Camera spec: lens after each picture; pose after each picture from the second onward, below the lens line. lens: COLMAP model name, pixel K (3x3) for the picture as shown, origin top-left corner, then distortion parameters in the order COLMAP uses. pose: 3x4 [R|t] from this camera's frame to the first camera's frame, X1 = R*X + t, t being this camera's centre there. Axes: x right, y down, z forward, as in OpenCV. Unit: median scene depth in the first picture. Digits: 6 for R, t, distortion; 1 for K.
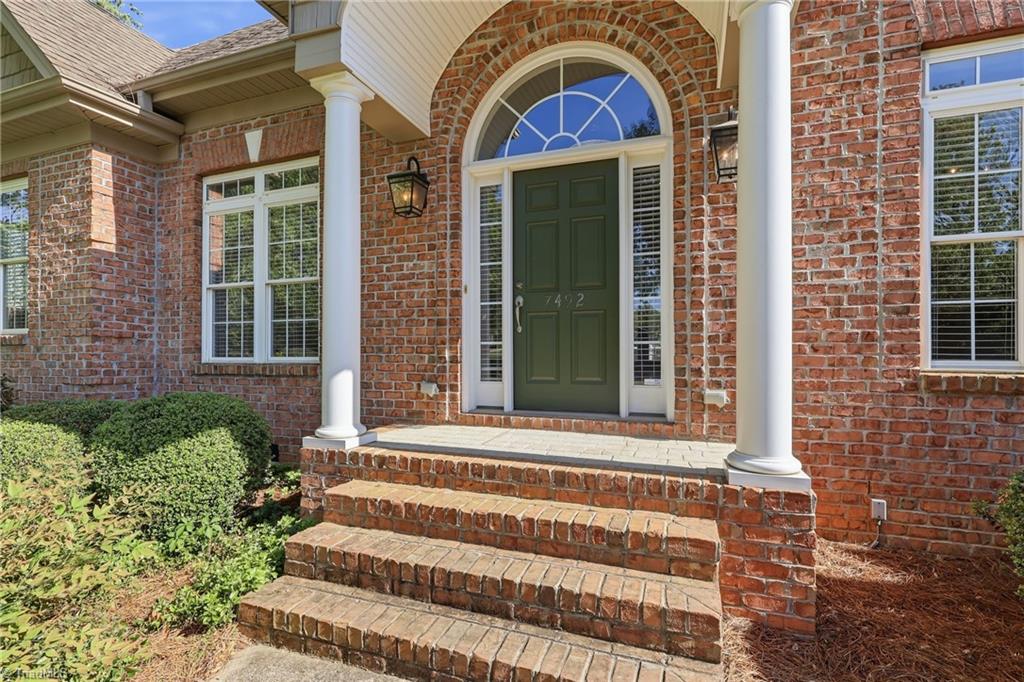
lens RADIAL K [[481.4, 0, 510.4], [0, 481.4, 342.3], [0, 0, 1]] dist [0.001492, 0.000737]
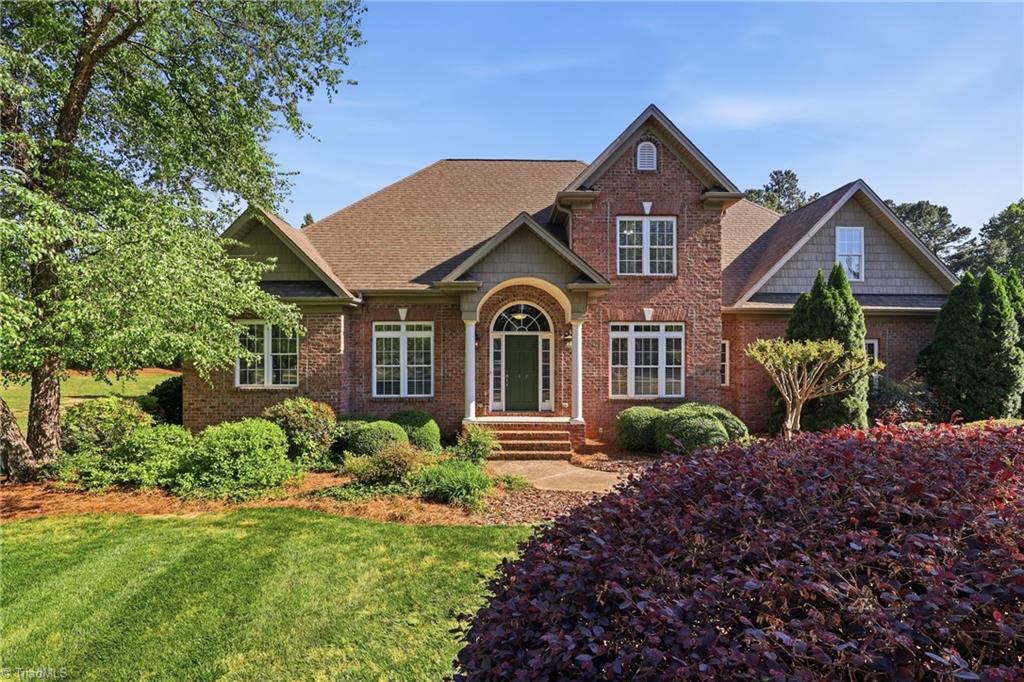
lens RADIAL K [[481.4, 0, 510.4], [0, 481.4, 342.3], [0, 0, 1]] dist [0.001492, 0.000737]
pose [[0.932275, 0.008694, 0.361646, -1.177591], [-0.008773, 0.999961, -0.001425, -0.324140], [-0.361645, -0.001844, 0.932314, -2.080343]]
